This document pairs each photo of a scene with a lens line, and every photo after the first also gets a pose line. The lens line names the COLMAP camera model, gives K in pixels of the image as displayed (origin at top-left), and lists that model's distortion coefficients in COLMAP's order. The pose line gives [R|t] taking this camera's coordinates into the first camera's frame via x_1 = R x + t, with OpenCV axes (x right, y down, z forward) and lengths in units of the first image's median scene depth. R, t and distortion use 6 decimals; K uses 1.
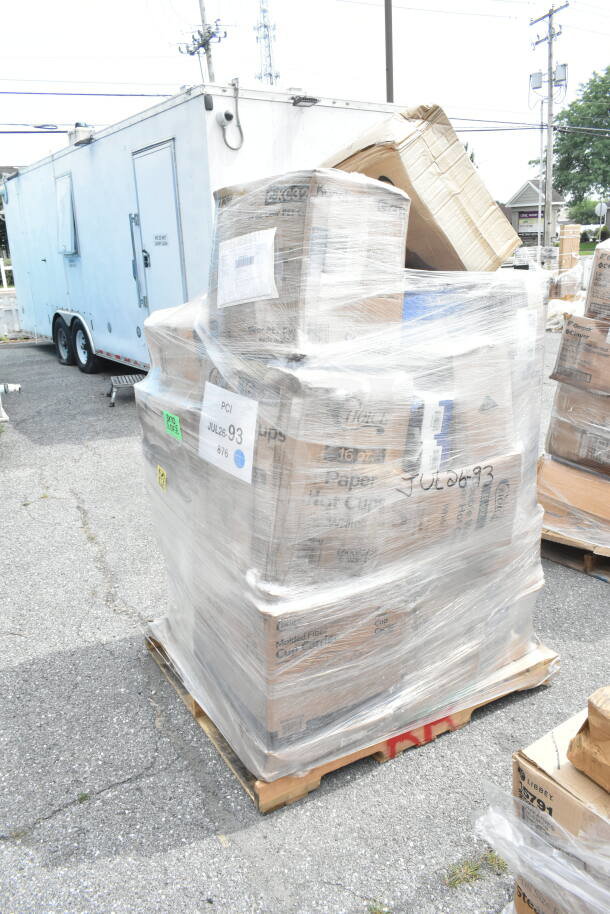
lens RADIAL K [[699.3, 0, 304.4], [0, 699.3, 454.2], [0, 0, 1]] dist [-0.021300, 0.007502]
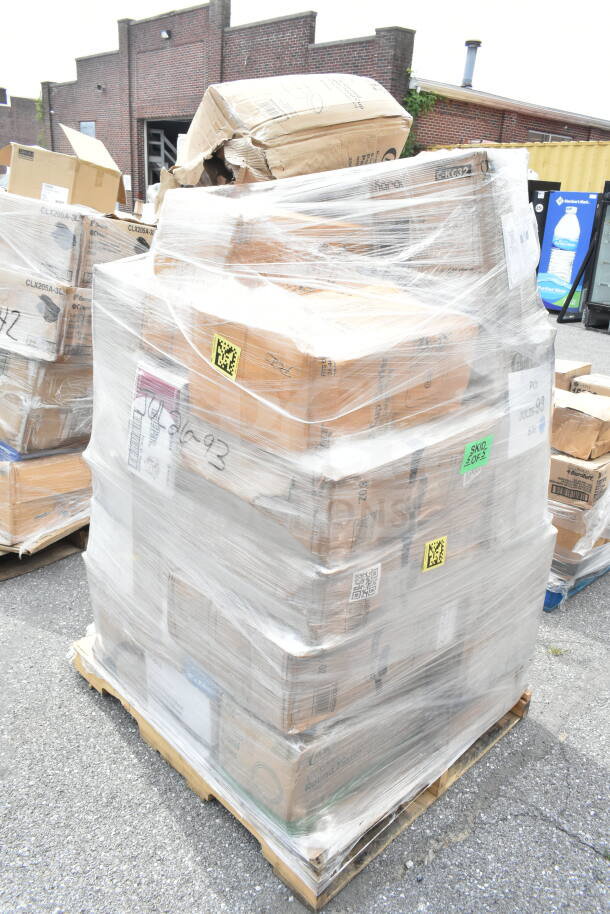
lens RADIAL K [[699.3, 0, 302.7], [0, 699.3, 456.4], [0, 0, 1]] dist [-0.021300, 0.007502]
pose [[-0.249582, -0.304214, 0.919327, -0.790836], [0.251410, 0.896460, 0.364901, -0.338607], [-0.935148, 0.322201, -0.147258, 1.206807]]
